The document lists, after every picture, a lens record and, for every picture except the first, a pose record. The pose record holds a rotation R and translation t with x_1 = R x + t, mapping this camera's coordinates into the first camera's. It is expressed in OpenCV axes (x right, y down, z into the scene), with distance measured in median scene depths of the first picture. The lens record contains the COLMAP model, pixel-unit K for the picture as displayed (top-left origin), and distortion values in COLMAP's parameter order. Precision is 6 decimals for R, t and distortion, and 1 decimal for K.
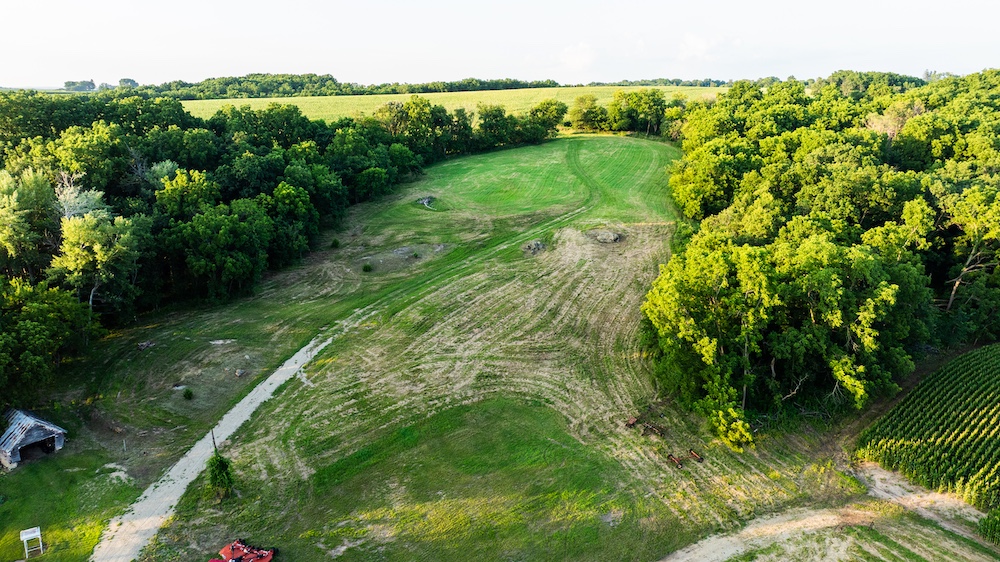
lens RADIAL K [[718.7, 0, 500.0], [0, 718.7, 281.0], [0, 0, 1]] dist [-0.059765, 0.080255]
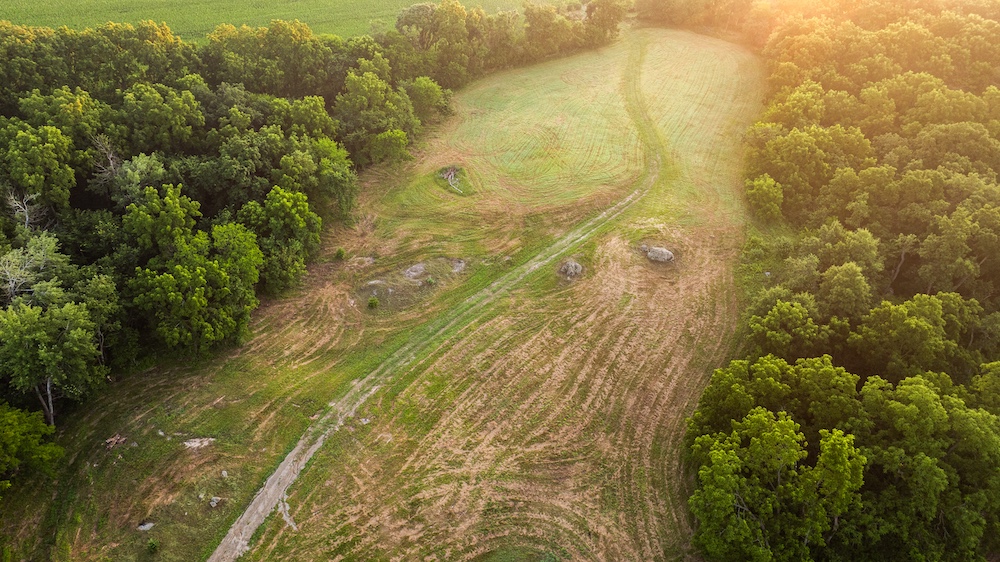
lens RADIAL K [[718.7, 0, 500.0], [0, 718.7, 281.0], [0, 0, 1]] dist [-0.059765, 0.080255]
pose [[0.996622, 0.048429, -0.066329, 0.028097], [-0.029189, 0.963777, 0.265106, -0.338782], [0.076765, -0.262275, 0.961935, 0.229856]]
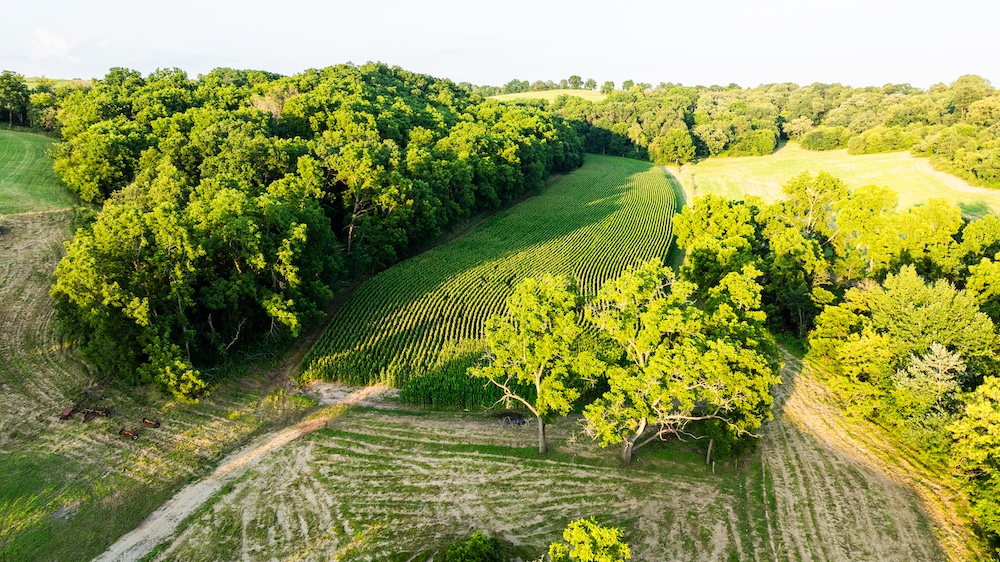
lens RADIAL K [[718.7, 0, 500.0], [0, 718.7, 281.0], [0, 0, 1]] dist [-0.059765, 0.080255]
pose [[0.701276, -0.175036, 0.691068, -0.016772], [0.177635, 0.981717, 0.068393, 0.062572], [-0.690404, 0.074795, 0.719547, -0.012605]]
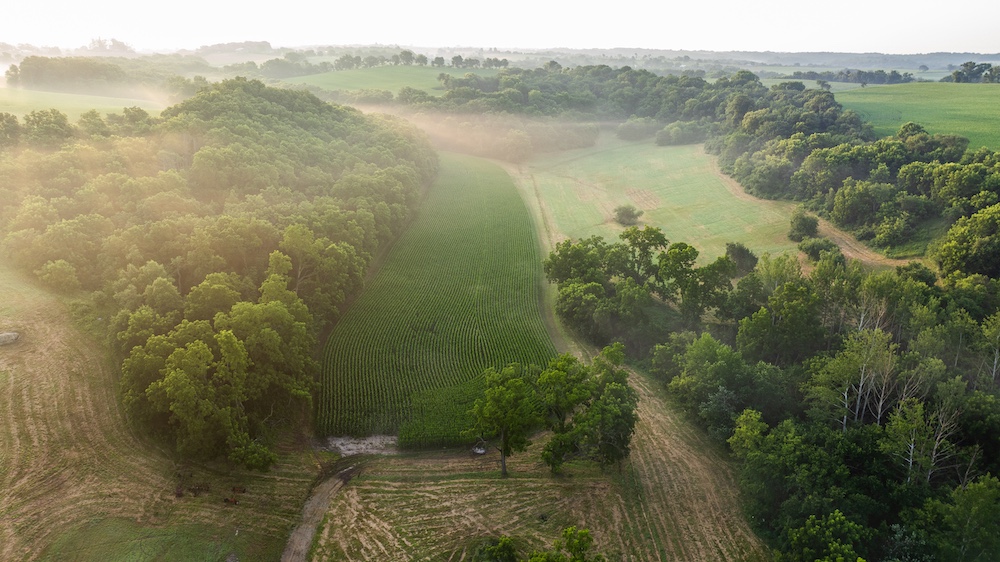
lens RADIAL K [[718.7, 0, 500.0], [0, 718.7, 281.0], [0, 0, 1]] dist [-0.059765, 0.080255]
pose [[0.503325, -0.275855, 0.818882, -0.401450], [0.213223, 0.958018, 0.191668, -0.246534], [-0.837377, 0.078133, 0.541013, -0.163060]]
